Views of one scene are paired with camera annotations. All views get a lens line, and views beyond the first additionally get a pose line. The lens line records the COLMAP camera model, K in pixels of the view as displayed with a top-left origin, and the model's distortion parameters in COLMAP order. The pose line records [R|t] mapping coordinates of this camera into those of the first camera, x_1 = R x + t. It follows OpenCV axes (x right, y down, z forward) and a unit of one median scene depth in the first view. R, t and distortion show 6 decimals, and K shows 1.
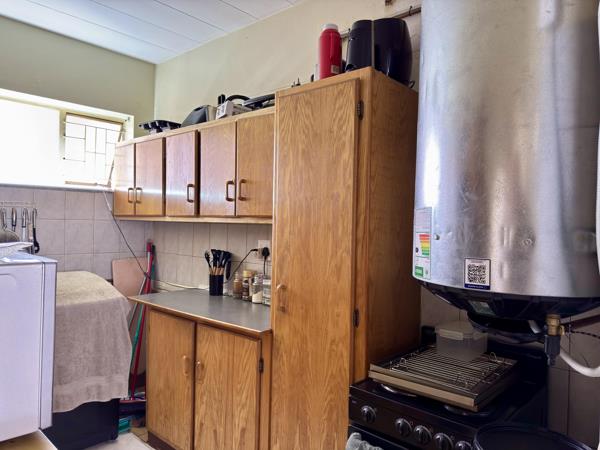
lens RADIAL K [[424.8, 0, 299.7], [0, 424.8, 222.6], [0, 0, 1]] dist [0.051288, -0.050958]
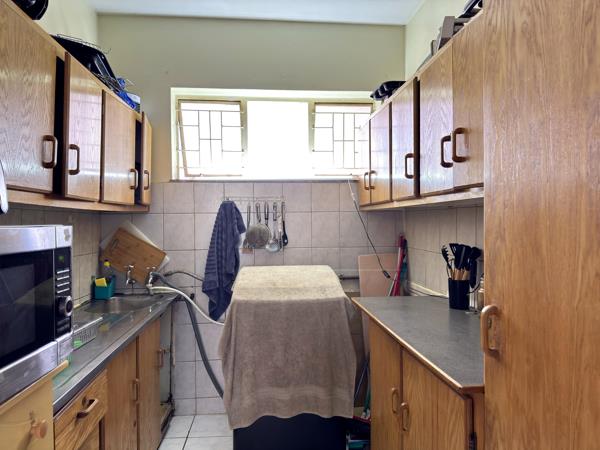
lens RADIAL K [[424.8, 0, 294.0], [0, 424.8, 226.9], [0, 0, 1]] dist [0.051288, -0.050958]
pose [[0.727412, -0.018020, -0.685965, 0.113219], [0.023597, 0.999721, -0.001239, 0.036158], [0.685795, -0.015285, 0.727634, 0.367645]]
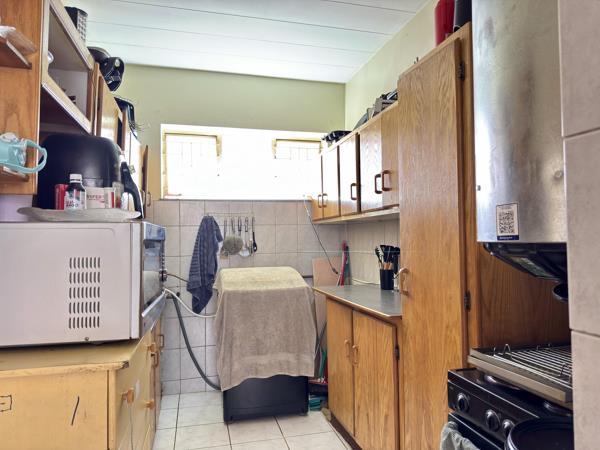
lens RADIAL K [[424.8, 0, 297.5], [0, 424.8, 223.6], [0, 0, 1]] dist [0.051288, -0.050958]
pose [[0.830565, -0.052956, -0.554398, 0.242359], [0.030254, 0.998289, -0.050033, 0.068579], [0.556099, 0.024783, 0.830746, 0.036597]]
